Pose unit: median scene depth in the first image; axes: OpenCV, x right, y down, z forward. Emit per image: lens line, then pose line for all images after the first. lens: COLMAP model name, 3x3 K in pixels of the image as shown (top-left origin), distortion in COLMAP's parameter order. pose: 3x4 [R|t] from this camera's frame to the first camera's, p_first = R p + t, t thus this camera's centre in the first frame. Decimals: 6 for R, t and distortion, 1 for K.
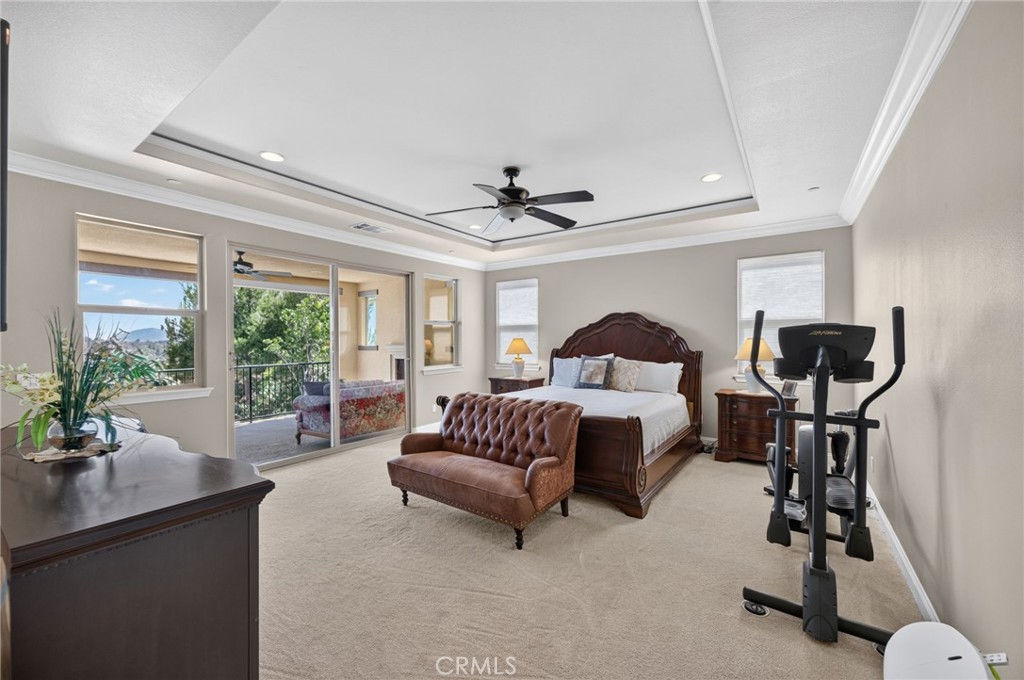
lens RADIAL K [[404.8, 0, 512.0], [0, 404.8, 340.0], [0, 0, 1]] dist [0.001823, 0.000414]
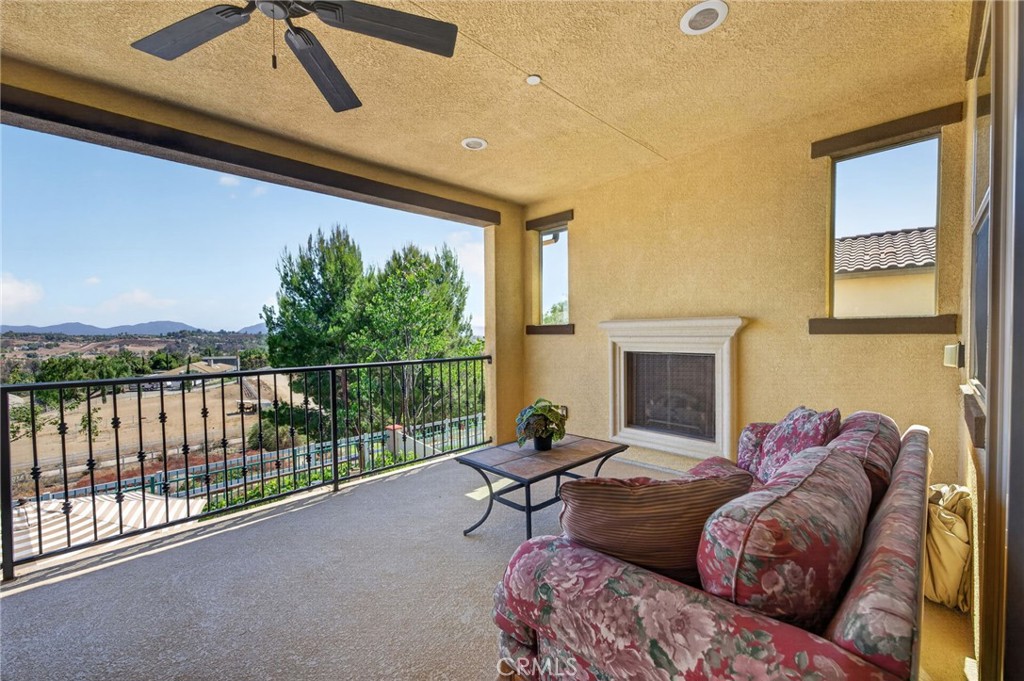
lens RADIAL K [[404.8, 0, 512.0], [0, 404.8, 340.5], [0, 0, 1]] dist [0.001823, 0.000414]
pose [[0.982139, -0.004340, -0.188108, -0.104933], [0.009477, 0.999606, 0.026421, 0.006476], [0.187919, -0.027732, 0.981793, 0.173198]]
